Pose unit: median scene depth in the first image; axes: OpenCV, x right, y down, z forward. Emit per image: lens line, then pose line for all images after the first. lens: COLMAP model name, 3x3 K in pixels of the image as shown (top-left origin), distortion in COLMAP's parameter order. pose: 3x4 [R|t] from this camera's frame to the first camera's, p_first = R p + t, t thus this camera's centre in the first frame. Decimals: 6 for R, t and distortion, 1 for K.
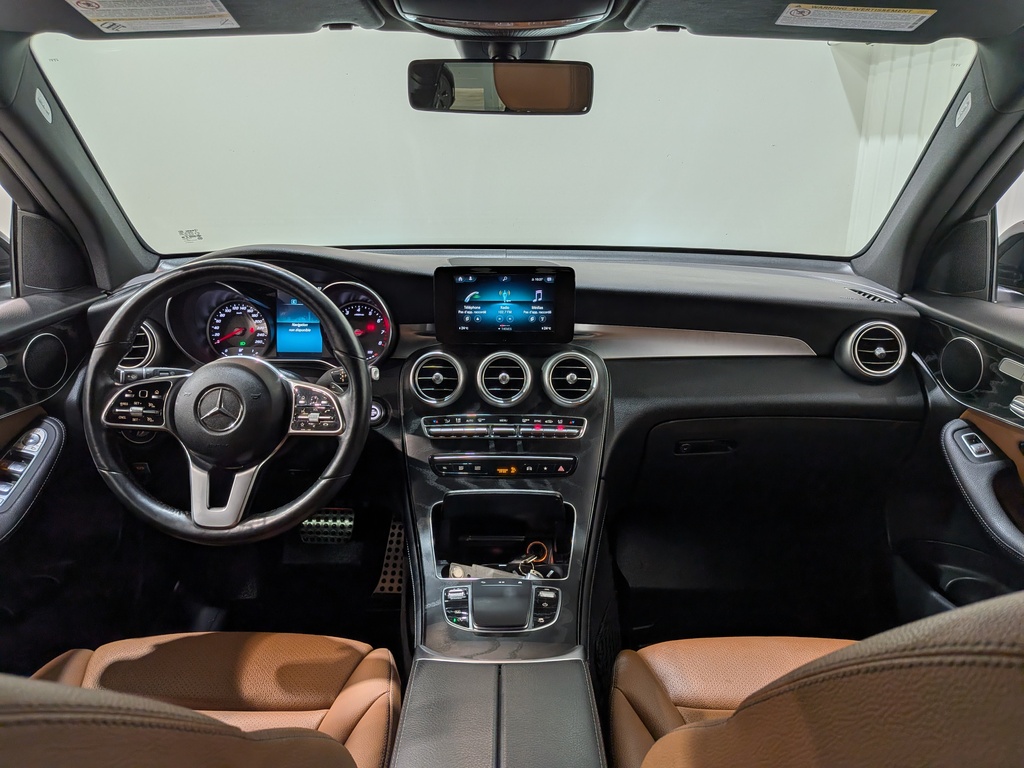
lens RADIAL K [[742.1, 0, 515.9], [0, 742.1, 386.8], [0, 0, 1]] dist [0.063316, -0.111924]
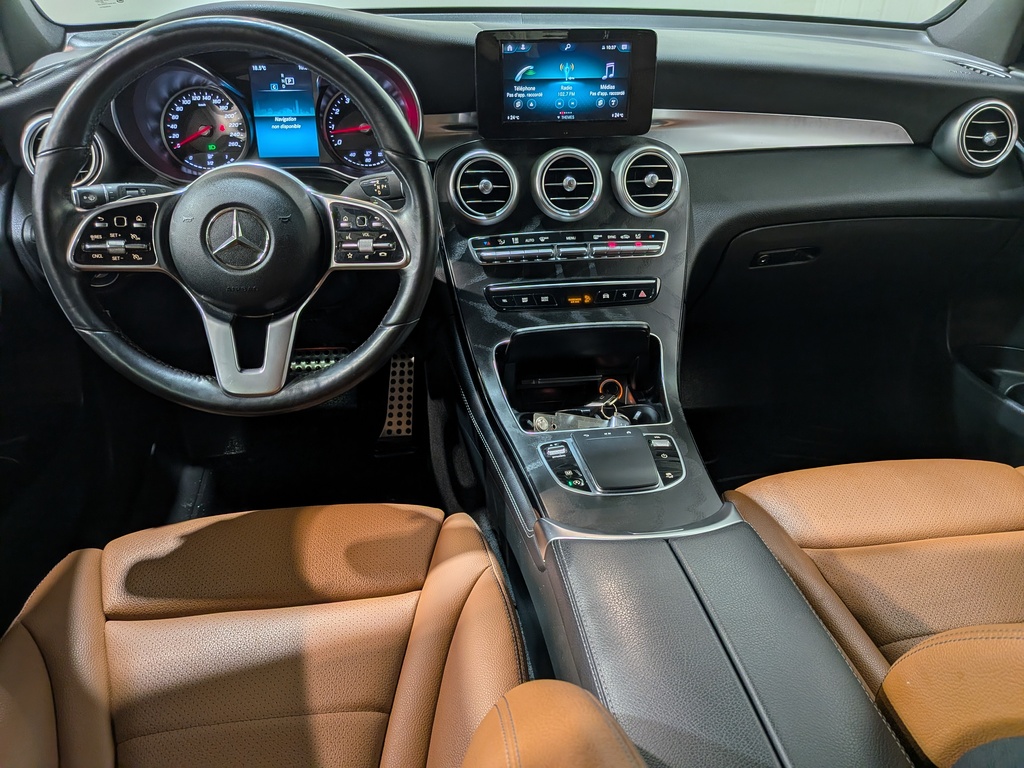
lens RADIAL K [[742.1, 0, 519.1], [0, 742.1, 398.0], [0, 0, 1]] dist [0.063316, -0.111924]
pose [[0.990471, -0.068704, 0.119360, -0.181542], [0.034804, 0.963418, 0.265735, -0.004257], [-0.133250, -0.259048, 0.956629, 0.180908]]
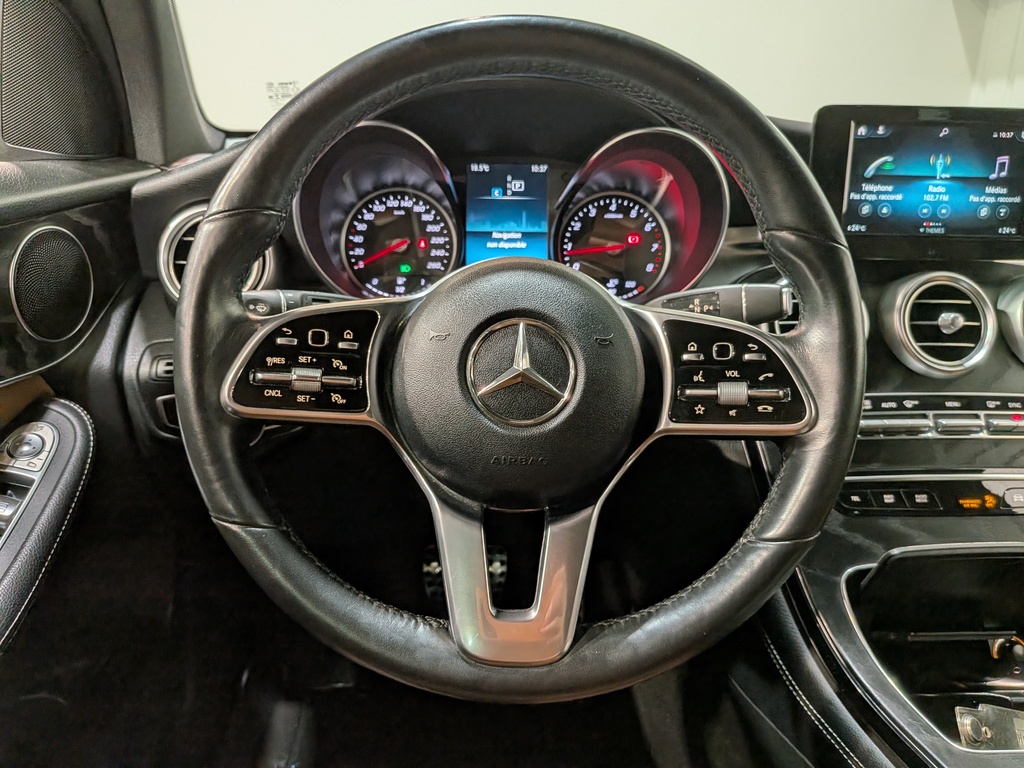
lens RADIAL K [[742.1, 0, 498.2], [0, 742.1, 394.6], [0, 0, 1]] dist [0.063316, -0.111924]
pose [[0.999357, -0.003008, 0.035721, -0.348545], [0.002425, 0.999863, 0.016344, 0.029403], [-0.035765, -0.016247, 0.999228, 0.489969]]
